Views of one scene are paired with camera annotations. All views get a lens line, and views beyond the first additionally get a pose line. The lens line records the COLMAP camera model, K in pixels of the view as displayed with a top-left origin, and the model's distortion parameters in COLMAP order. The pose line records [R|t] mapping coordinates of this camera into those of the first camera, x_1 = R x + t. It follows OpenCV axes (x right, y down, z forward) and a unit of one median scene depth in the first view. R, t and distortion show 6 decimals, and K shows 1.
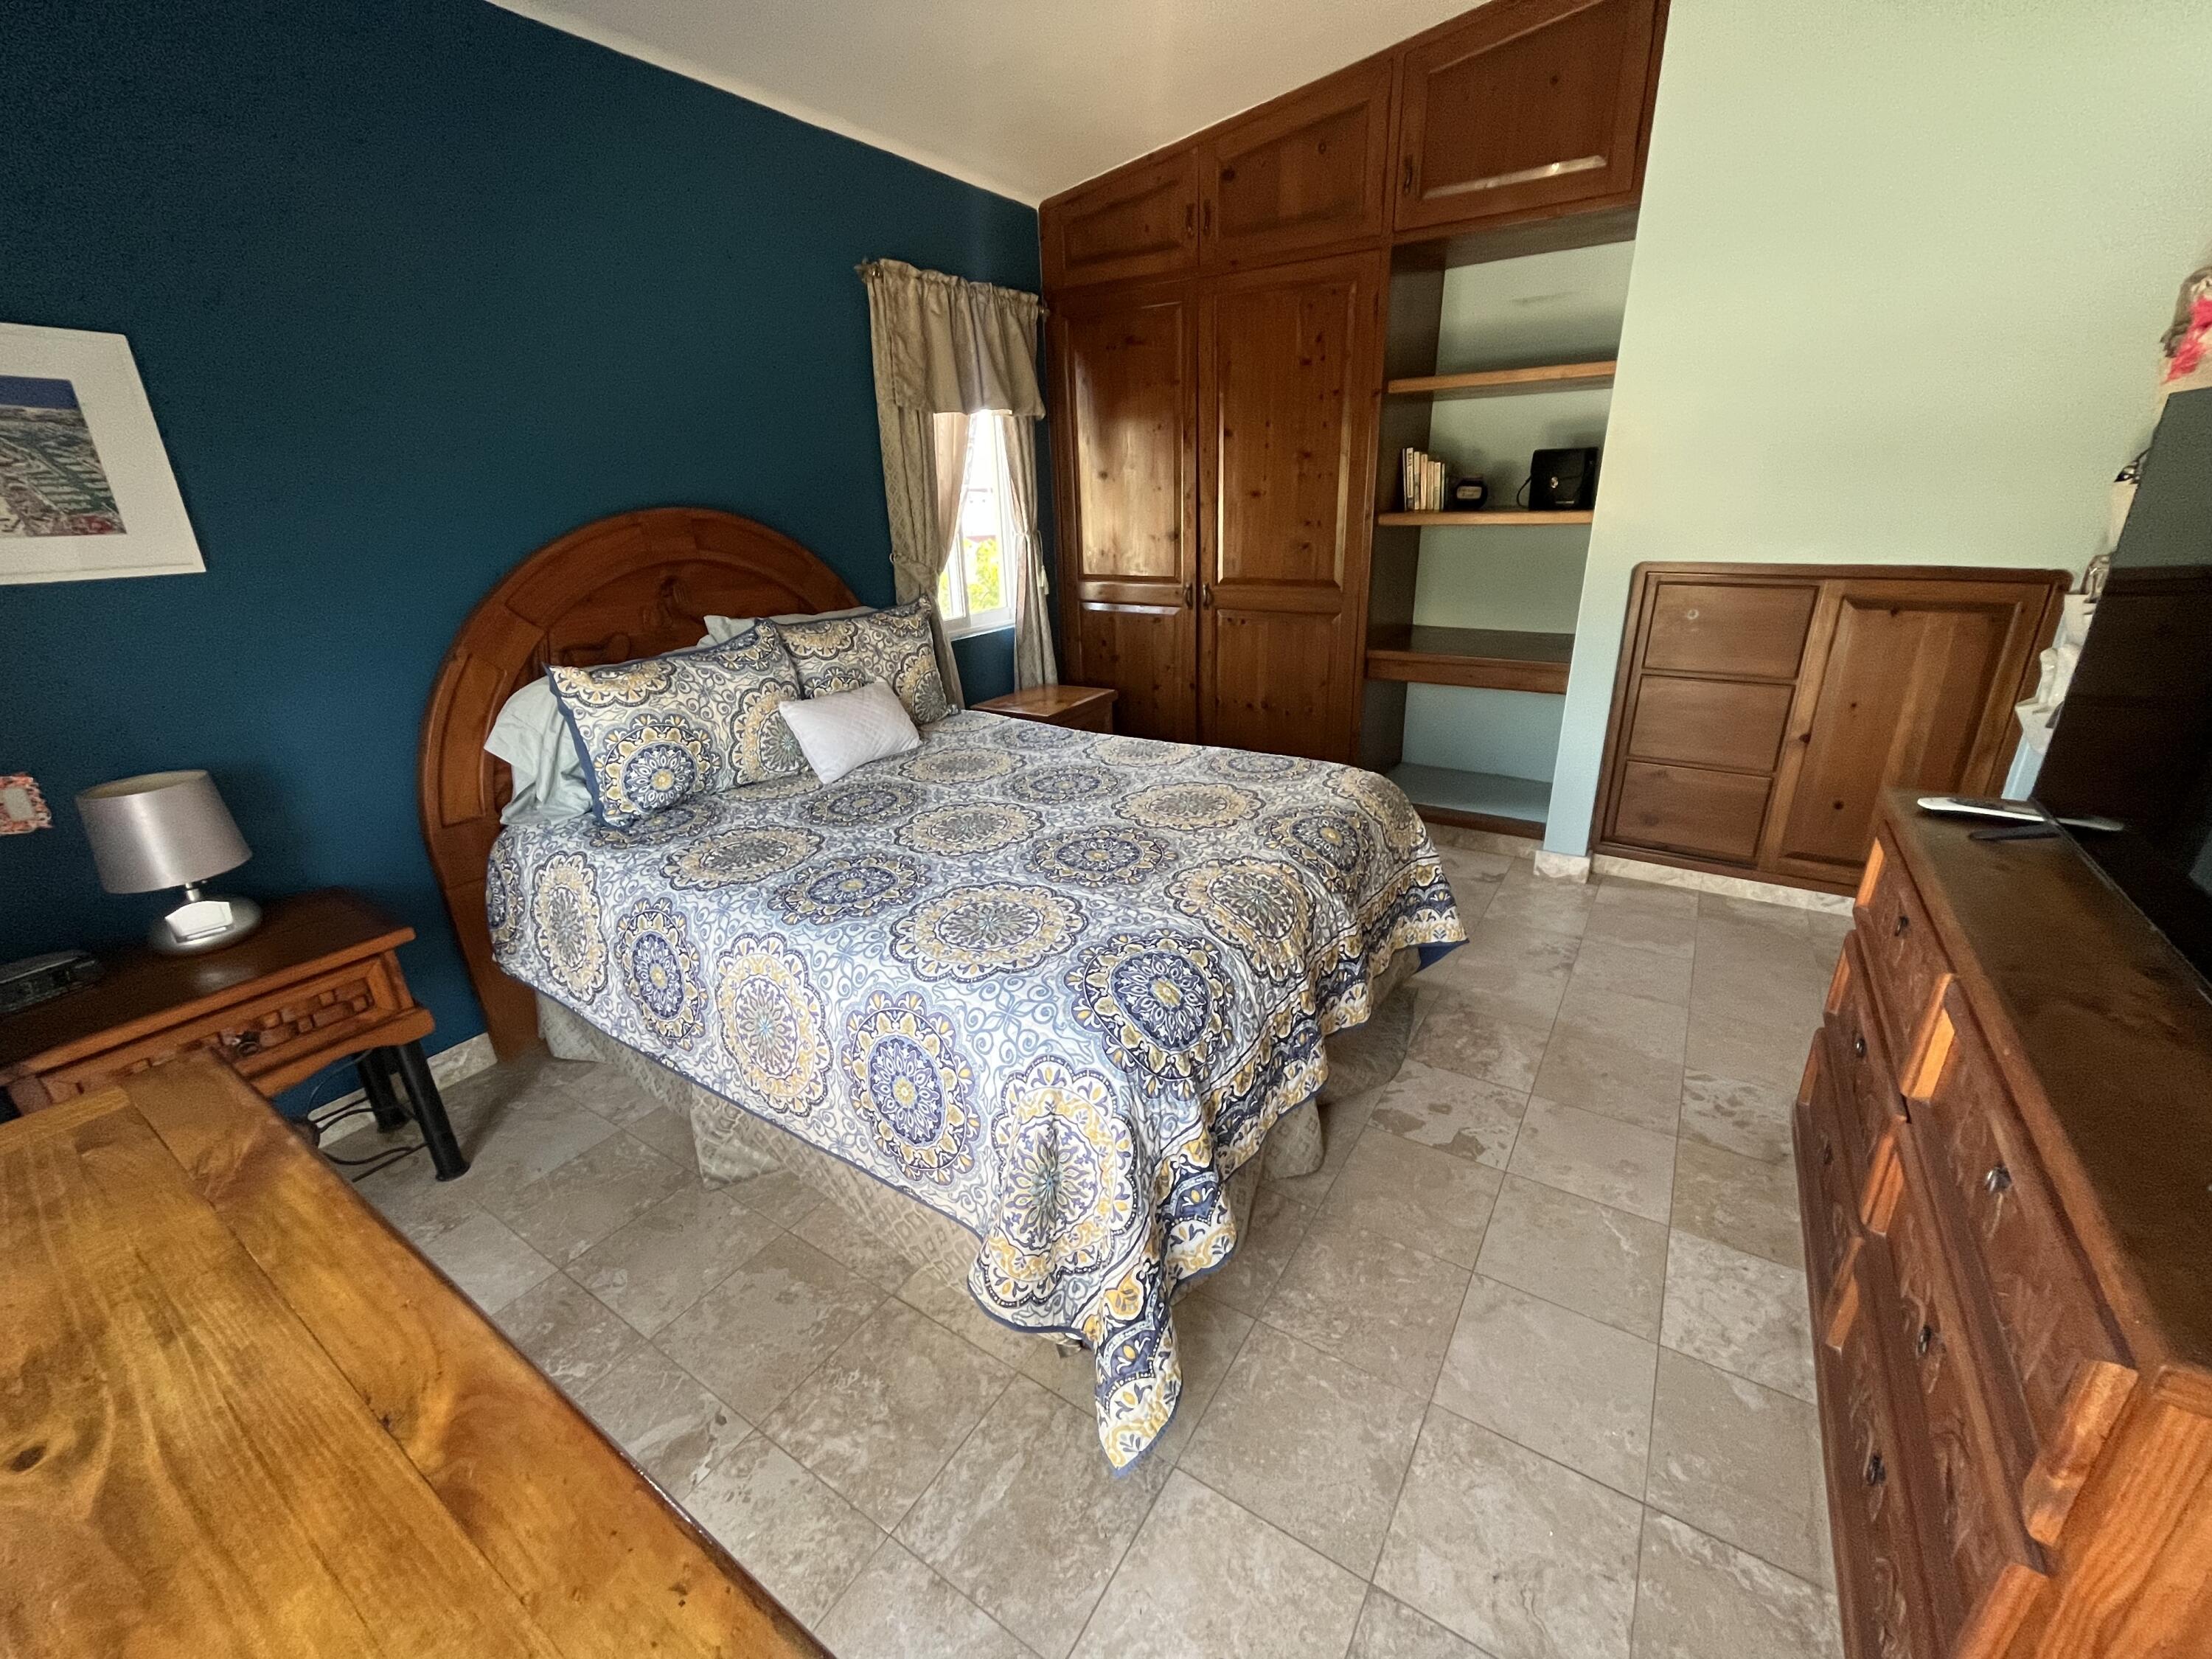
lens RADIAL K [[904.0, 0, 1117.6], [0, 904.0, 815.5], [0, 0, 1]] dist [-0.001389, 0.000299]
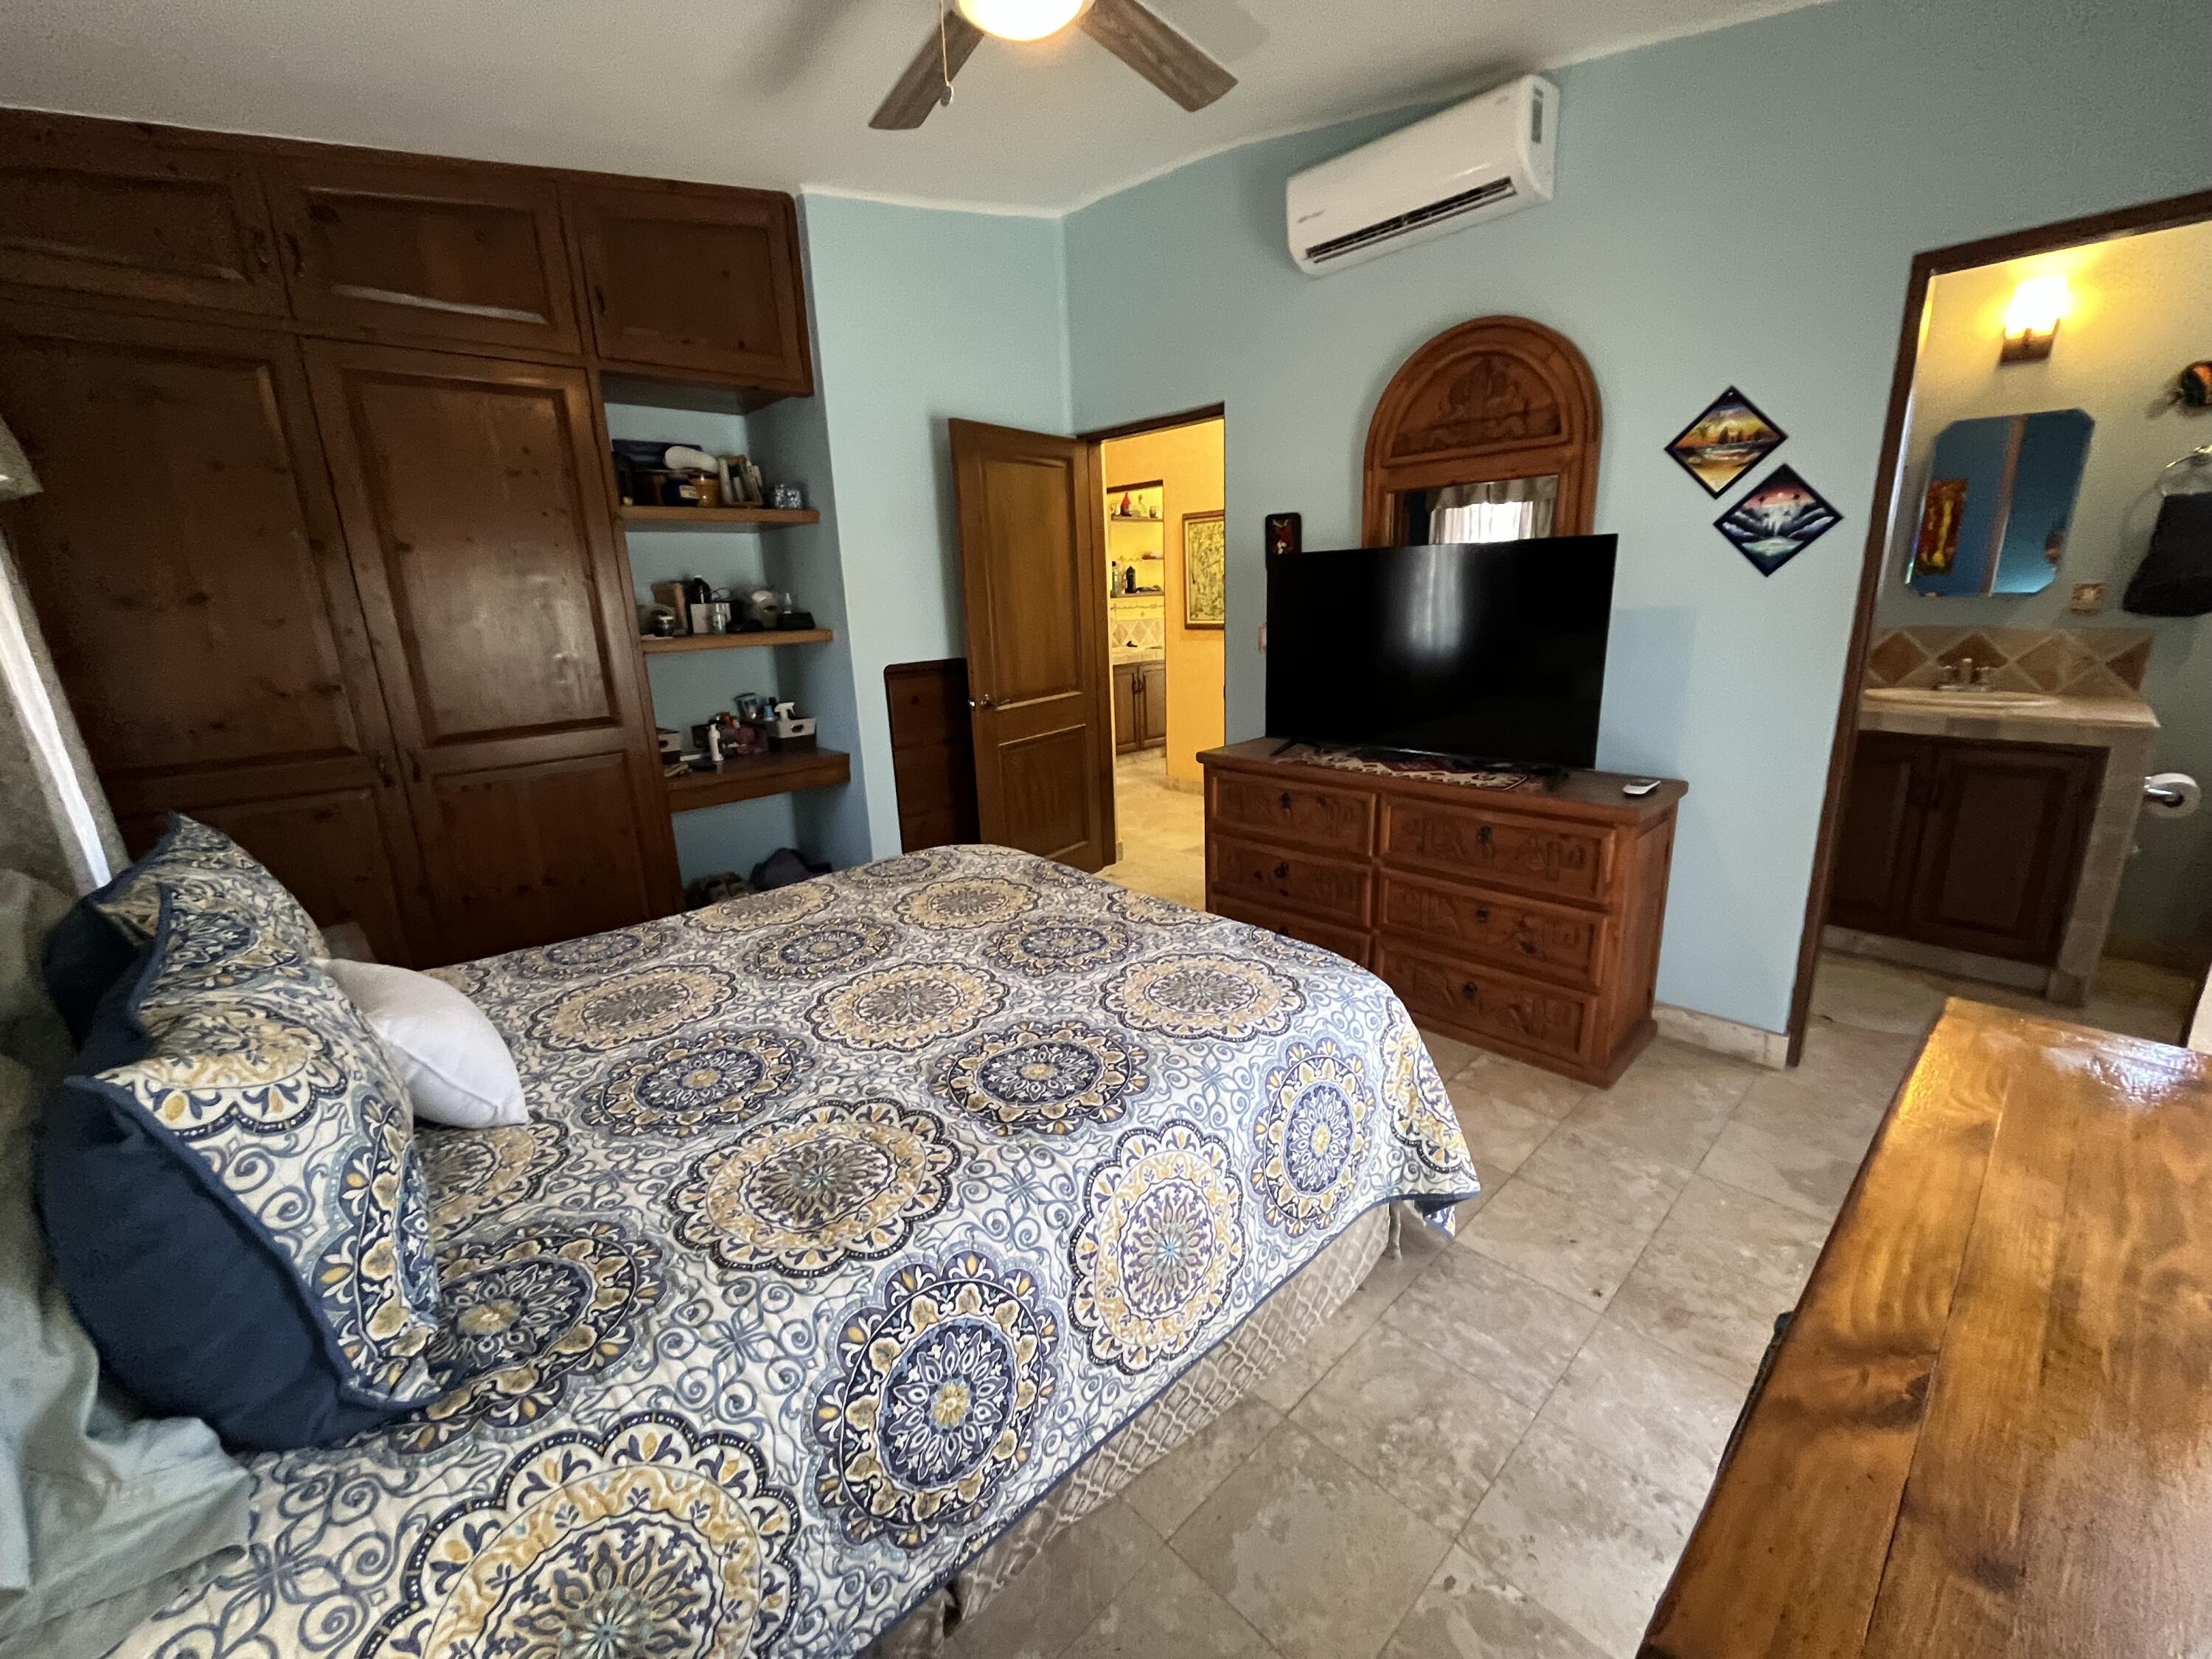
lens RADIAL K [[904.0, 0, 1129.8], [0, 904.0, 820.7], [0, 0, 1]] dist [-0.001389, 0.000299]
pose [[0.222531, -0.213737, 0.951208, -0.814266], [0.358304, 0.925321, 0.124097, -0.156554], [-0.906696, 0.313206, 0.282495, 0.556356]]
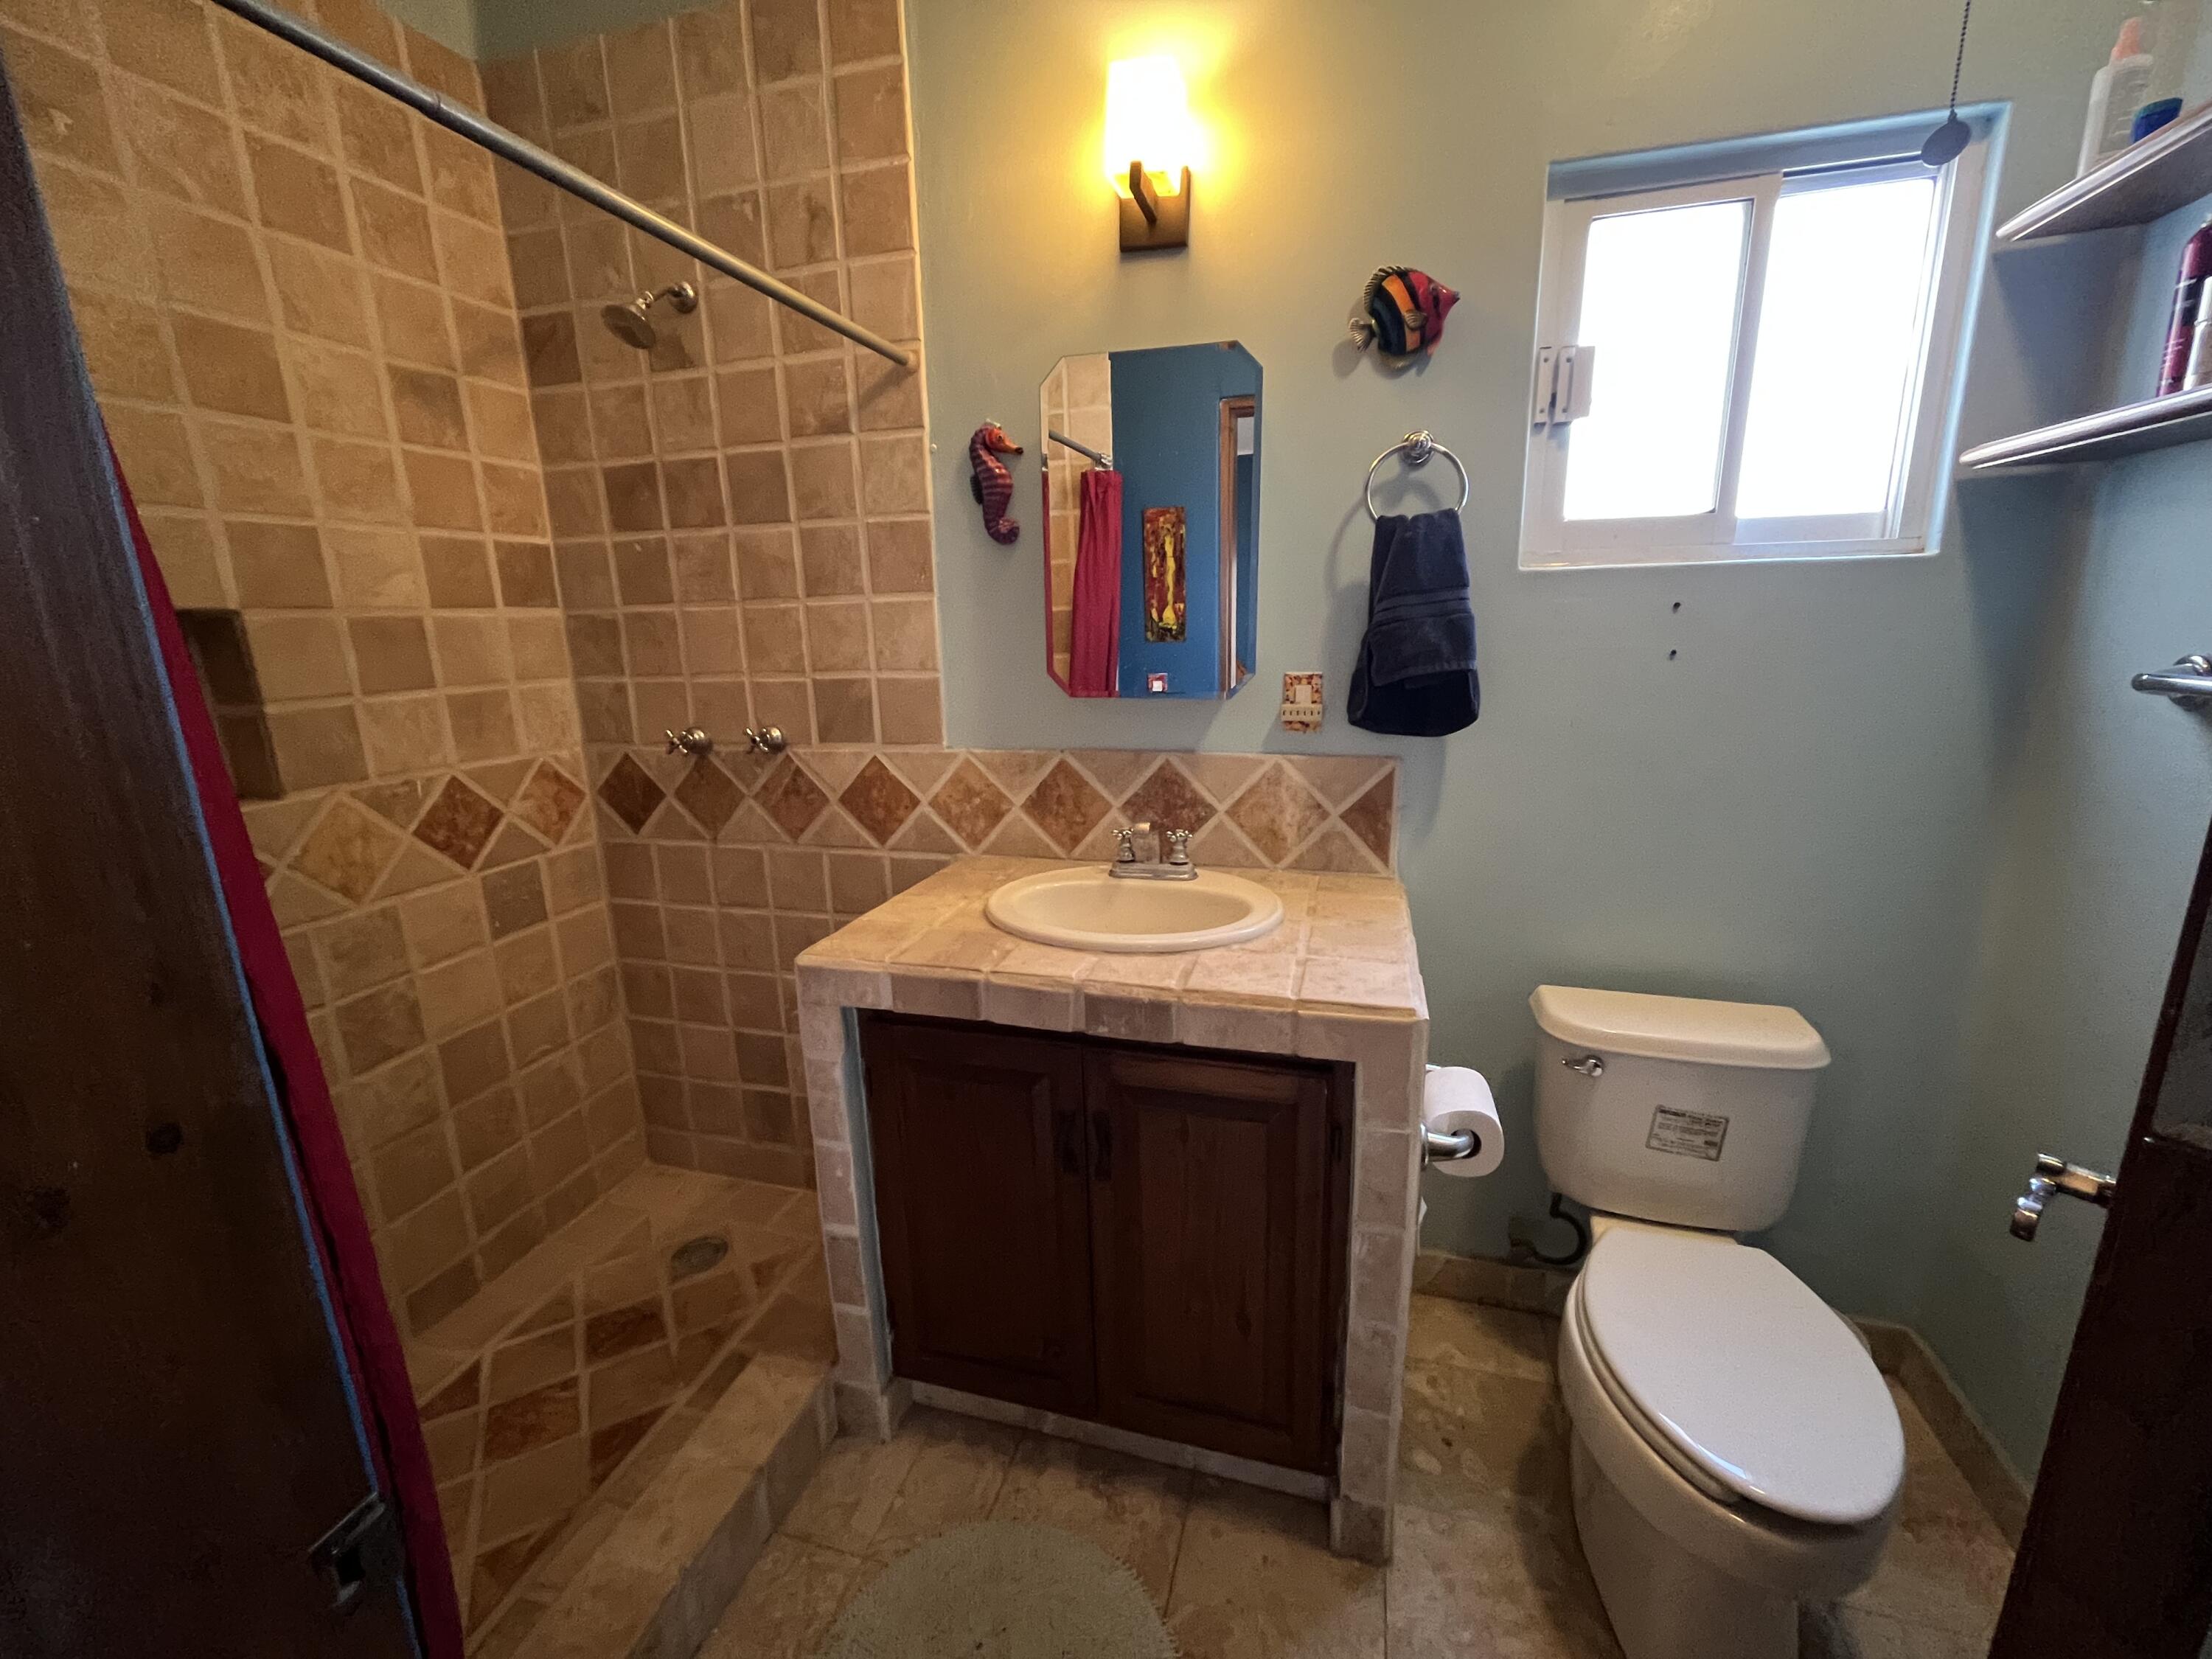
lens RADIAL K [[904.0, 0, 1105.7], [0, 904.0, 829.9], [0, 0, 1]] dist [-0.001389, 0.000299]
pose [[-0.300163, -0.179101, 0.936923, -0.527261], [0.365022, 0.885888, 0.286288, -0.101259], [-0.881284, 0.427931, -0.200535, 0.360976]]
